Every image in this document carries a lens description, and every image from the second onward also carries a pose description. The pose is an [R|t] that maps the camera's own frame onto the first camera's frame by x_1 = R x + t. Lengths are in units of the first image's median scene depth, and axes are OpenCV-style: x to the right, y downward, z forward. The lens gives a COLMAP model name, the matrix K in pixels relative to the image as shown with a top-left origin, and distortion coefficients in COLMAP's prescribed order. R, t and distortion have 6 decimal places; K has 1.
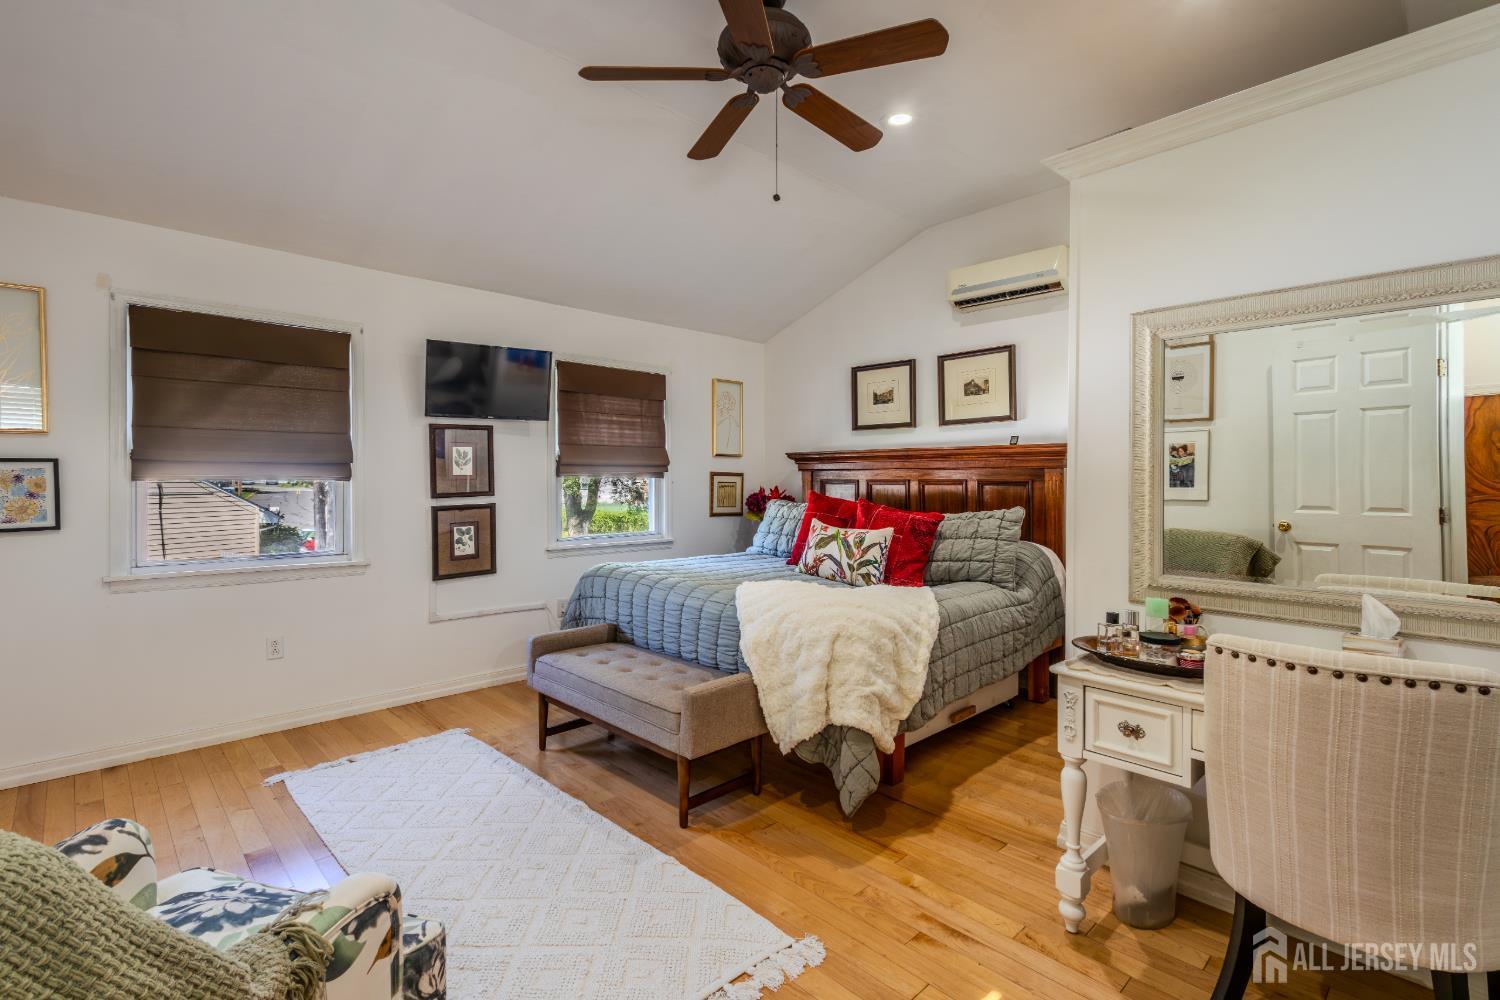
lens RADIAL K [[687.2, 0, 741.0], [0, 687.2, 485.0], [0, 0, 1]] dist [0.014400, -0.003874]
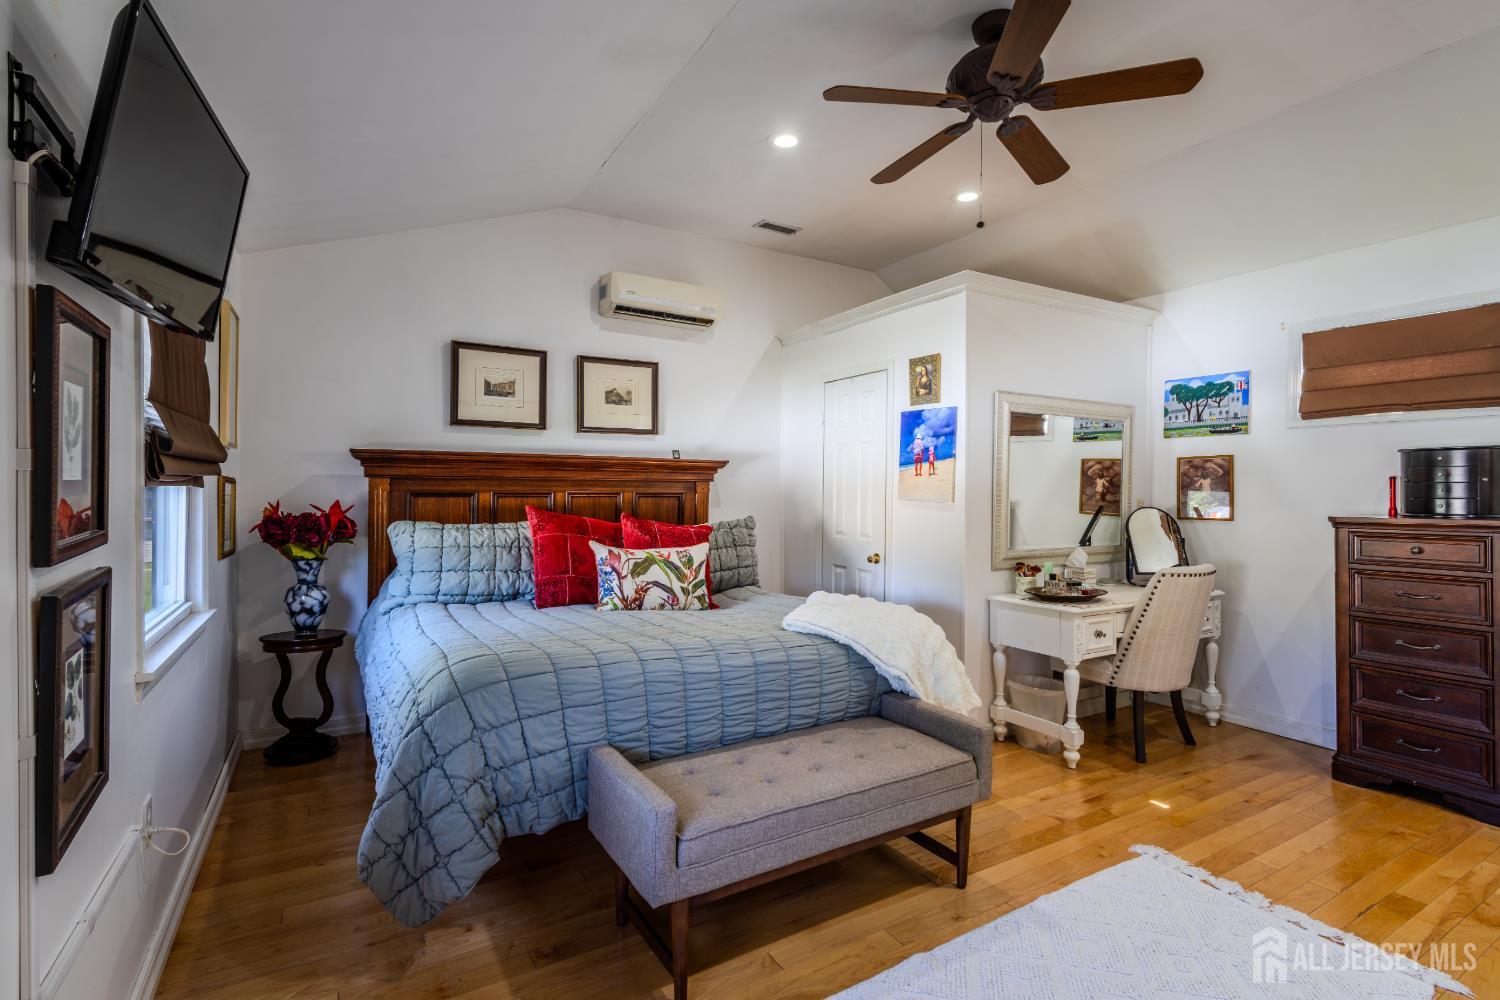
lens RADIAL K [[687.2, 0, 741.5], [0, 687.2, 492.1], [0, 0, 1]] dist [0.014400, -0.003874]
pose [[0.242460, -0.002159, 0.970159, -0.627814], [0.002001, 0.999997, 0.001726, -0.008550], [-0.970159, 0.001523, 0.242464, 0.657563]]
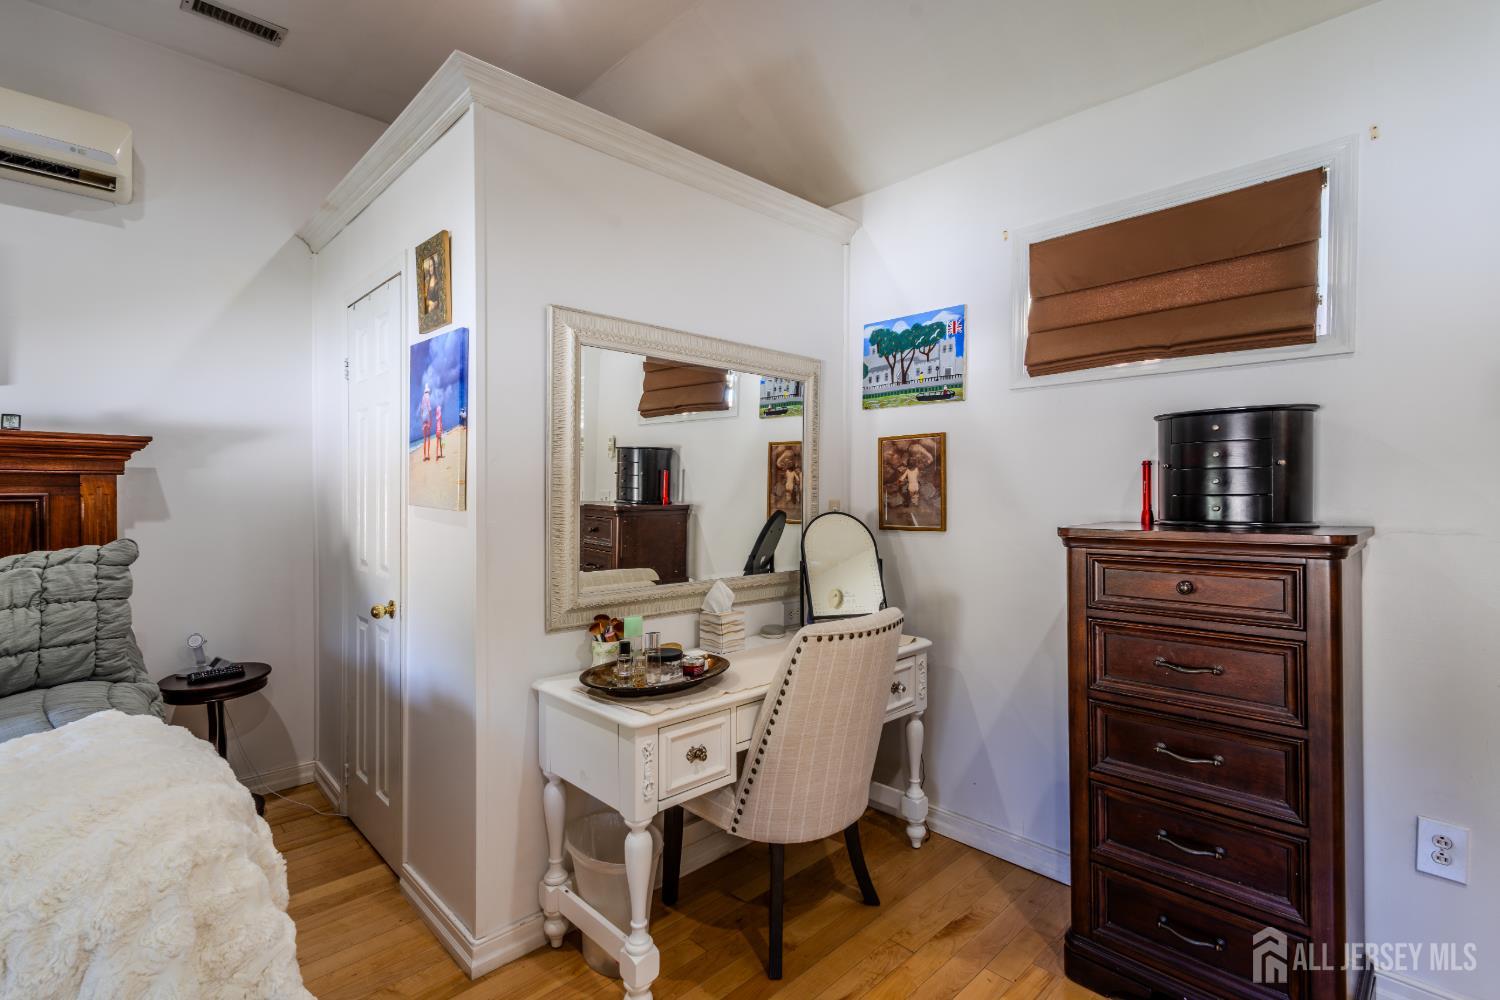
lens RADIAL K [[687.2, 0, 750.0], [0, 687.2, 501.0], [0, 0, 1]] dist [0.014400, -0.003874]
pose [[-0.006869, -0.012300, 0.999901, -0.173832], [0.008205, 0.999890, 0.012356, -0.003318], [-0.999943, 0.008289, -0.006768, 0.417353]]
